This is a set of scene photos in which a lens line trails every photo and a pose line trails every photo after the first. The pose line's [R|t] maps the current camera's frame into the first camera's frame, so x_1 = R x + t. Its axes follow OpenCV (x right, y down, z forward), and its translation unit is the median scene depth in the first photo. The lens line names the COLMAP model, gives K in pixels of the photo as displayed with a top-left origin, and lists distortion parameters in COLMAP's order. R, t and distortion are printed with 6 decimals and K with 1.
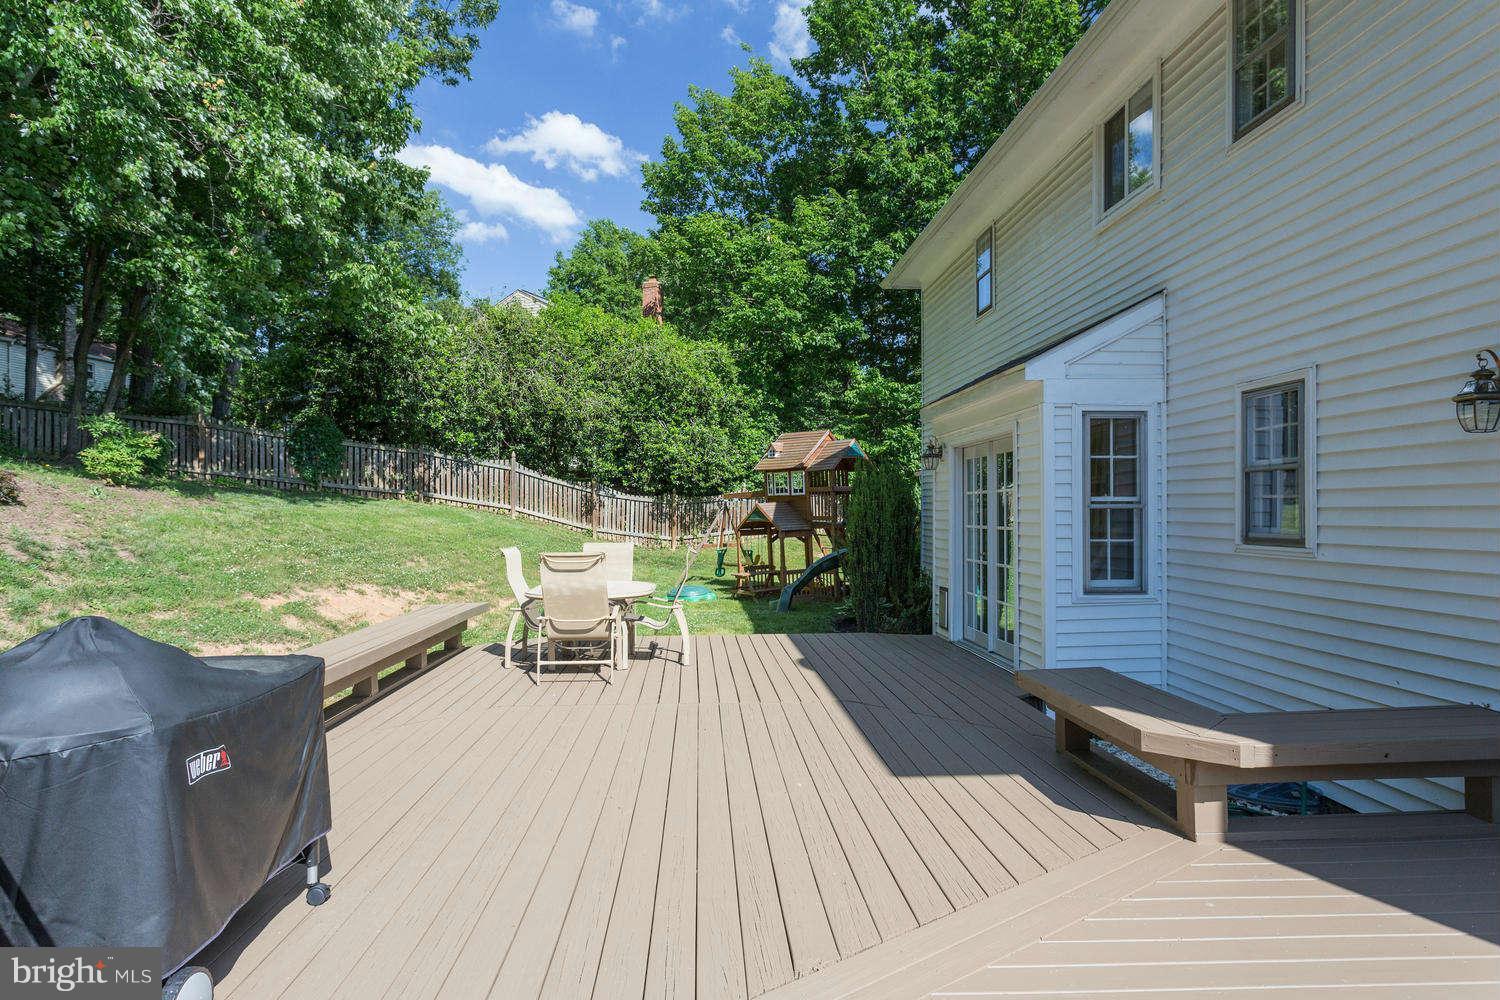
lens RADIAL K [[882.1, 0, 744.3], [0, 882.1, 494.4], [0, 0, 1]] dist [-0.026391, 0.000229]
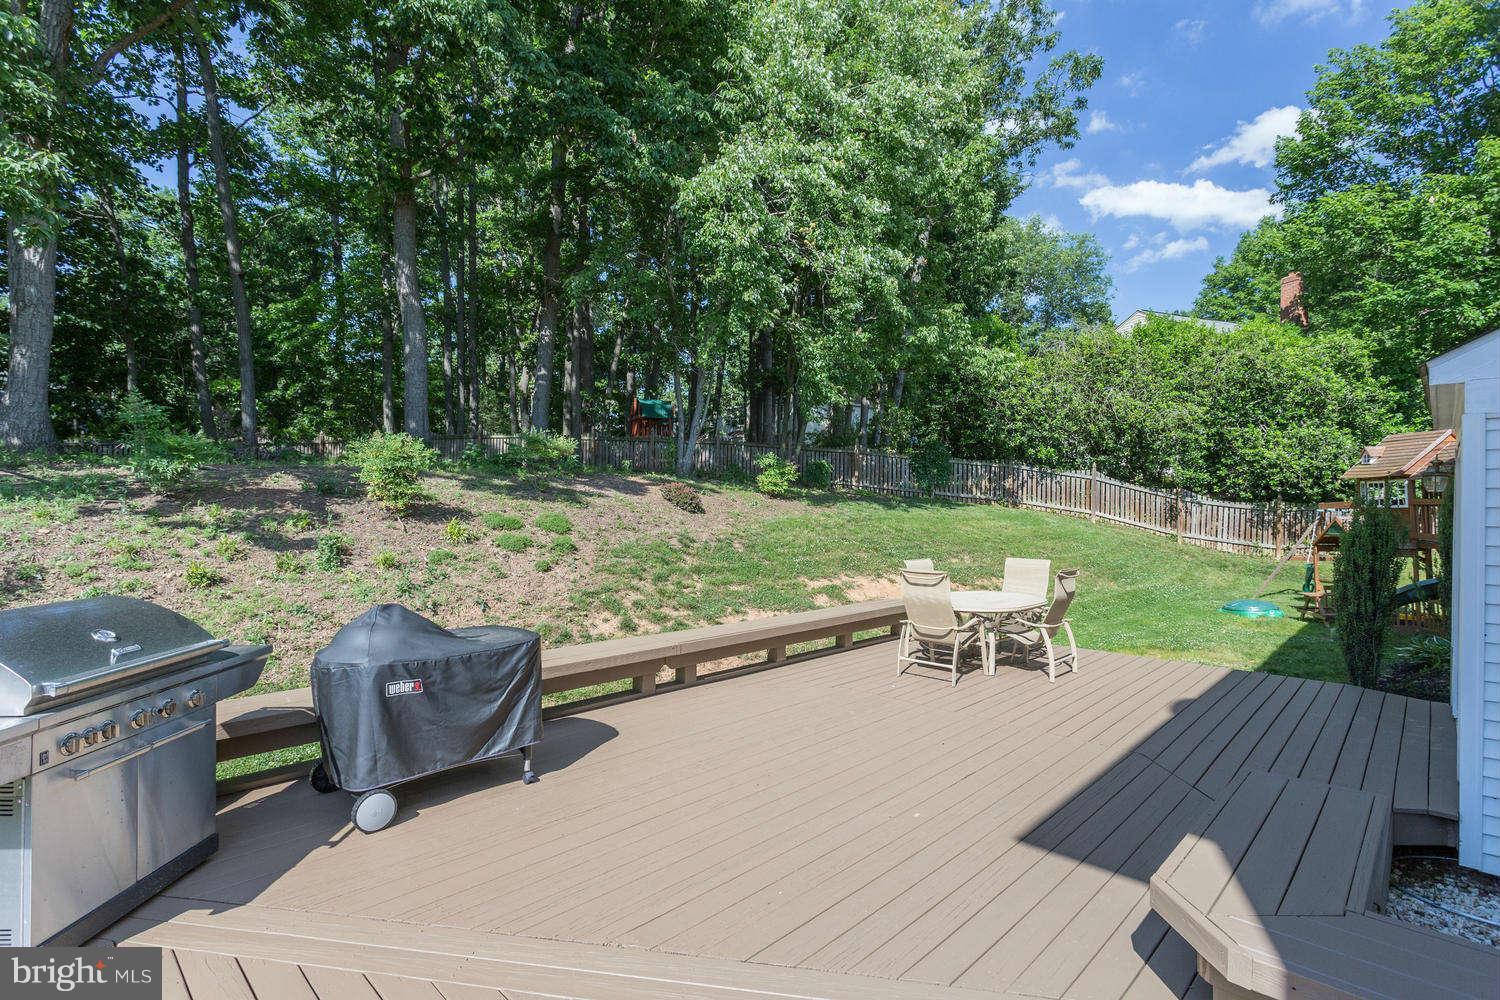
lens RADIAL K [[718.3, 0, 750.0], [0, 718.3, 500.0], [0, 0, 1]] dist [0.001699, 0.000849]
pose [[0.682103, 0.005151, -0.731238, 0.110569], [0.003352, 0.999943, 0.010171, -0.012025], [0.731249, -0.009389, 0.682046, 0.051784]]
